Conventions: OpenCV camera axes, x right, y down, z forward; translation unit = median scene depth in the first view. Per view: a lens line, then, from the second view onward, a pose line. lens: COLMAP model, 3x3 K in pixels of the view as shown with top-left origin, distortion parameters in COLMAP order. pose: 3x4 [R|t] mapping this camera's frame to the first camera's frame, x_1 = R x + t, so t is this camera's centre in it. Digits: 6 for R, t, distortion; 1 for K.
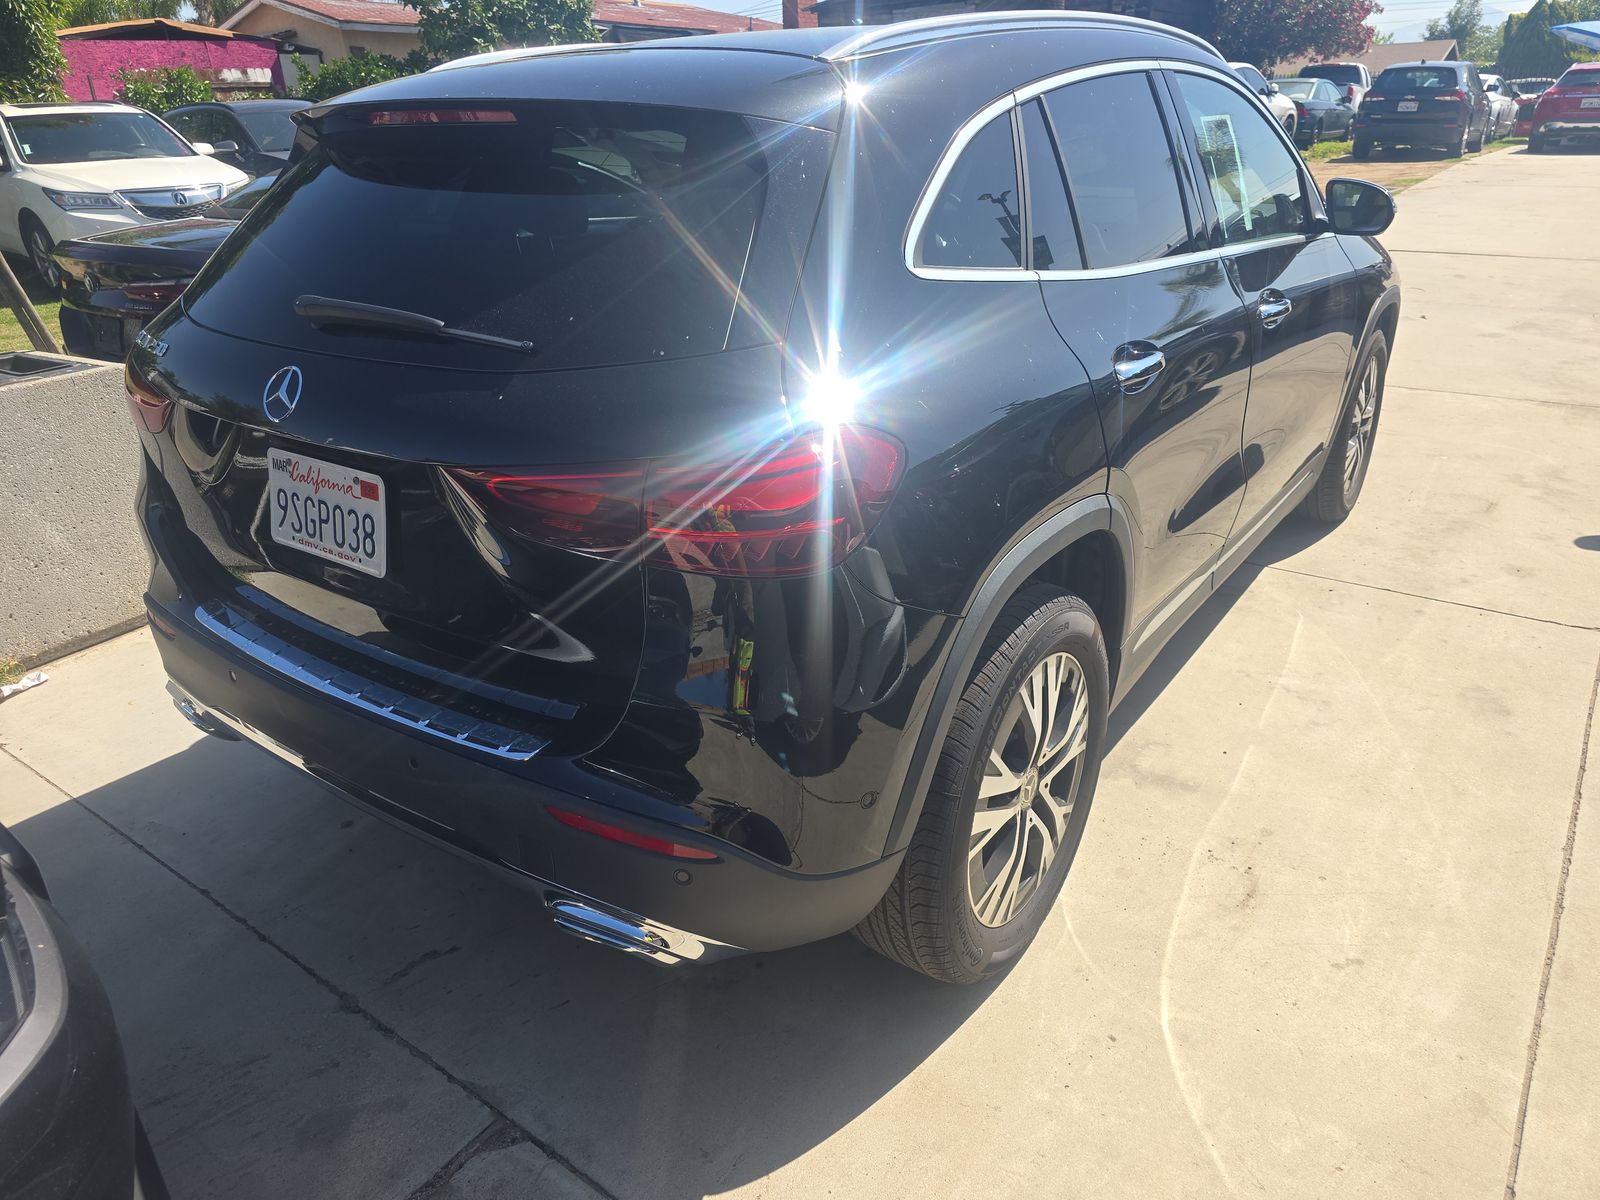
lens RADIAL K [[1173.9, 0, 808.4], [0, 1173.9, 598.1], [0, 0, 1]] dist [0.057193, -0.003368]
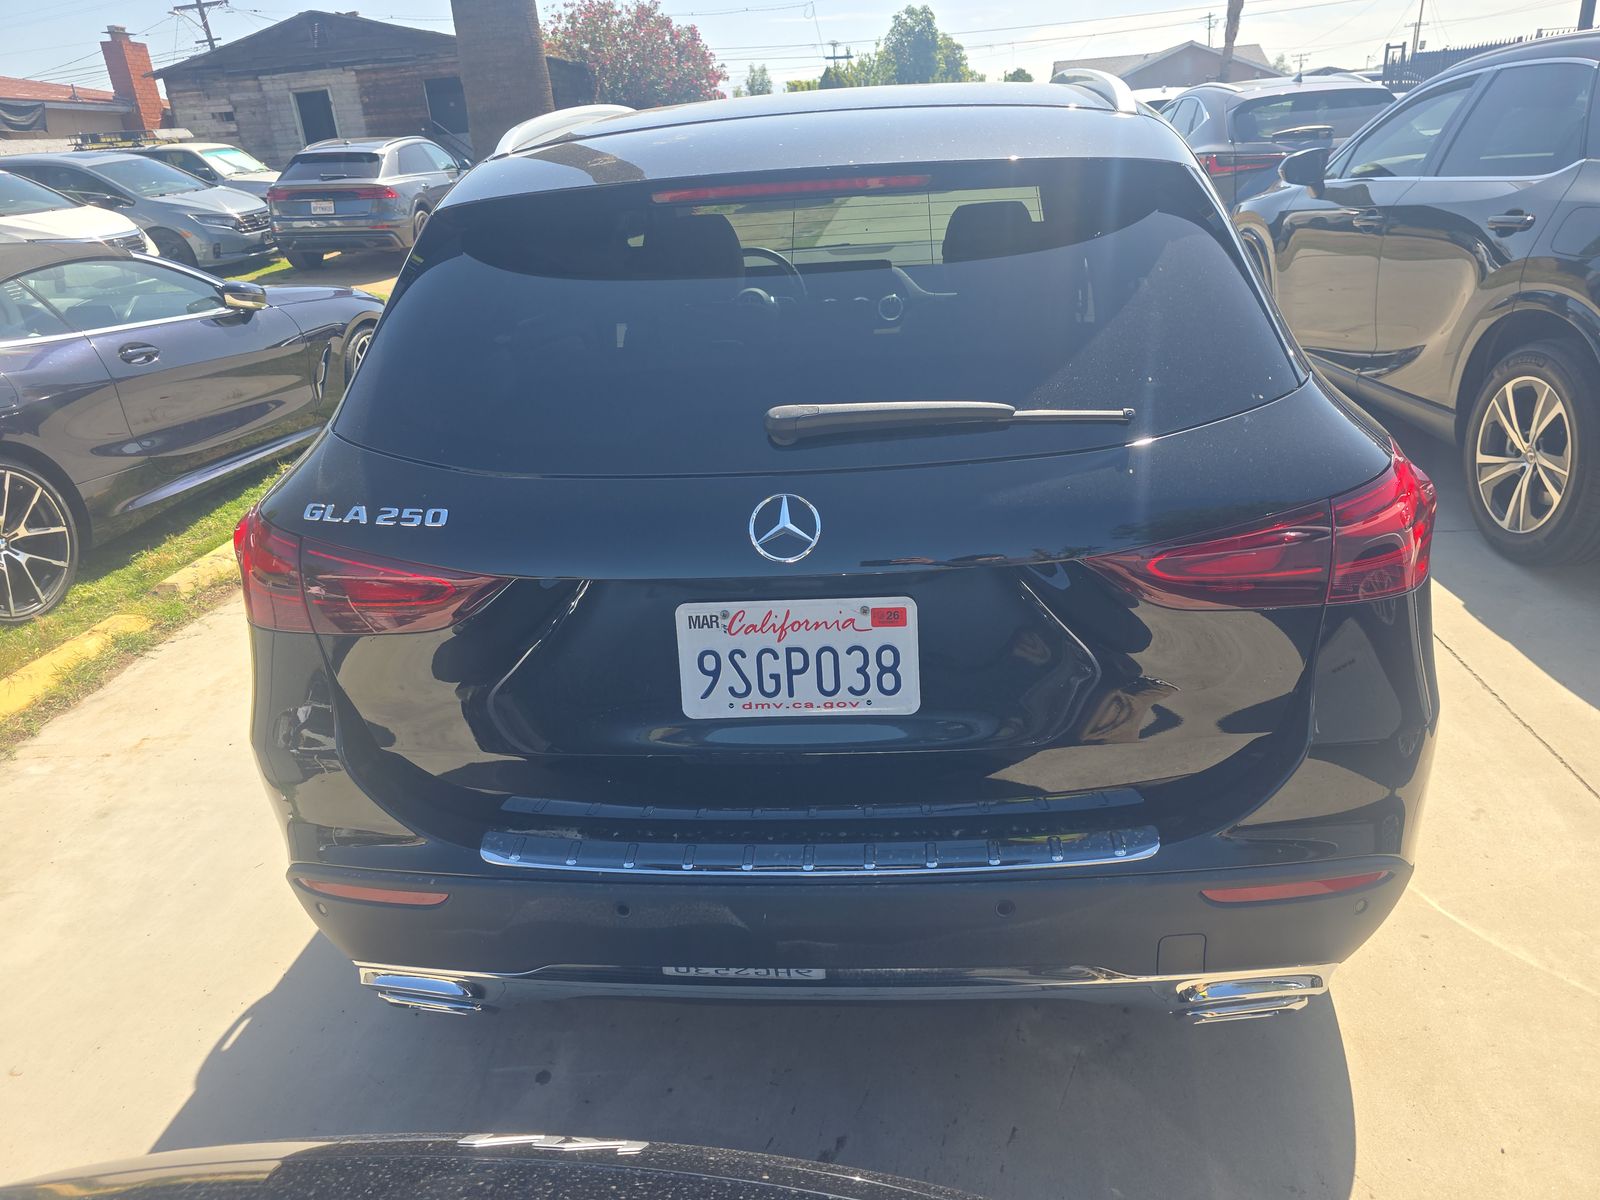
lens RADIAL K [[1173.9, 0, 808.4], [0, 1173.9, 598.1], [0, 0, 1]] dist [0.057193, -0.003368]
pose [[0.827475, -0.225268, 0.514335, -0.809662], [0.247484, 0.968542, 0.026044, -0.133604], [-0.504022, 0.105738, 0.857194, 0.286804]]
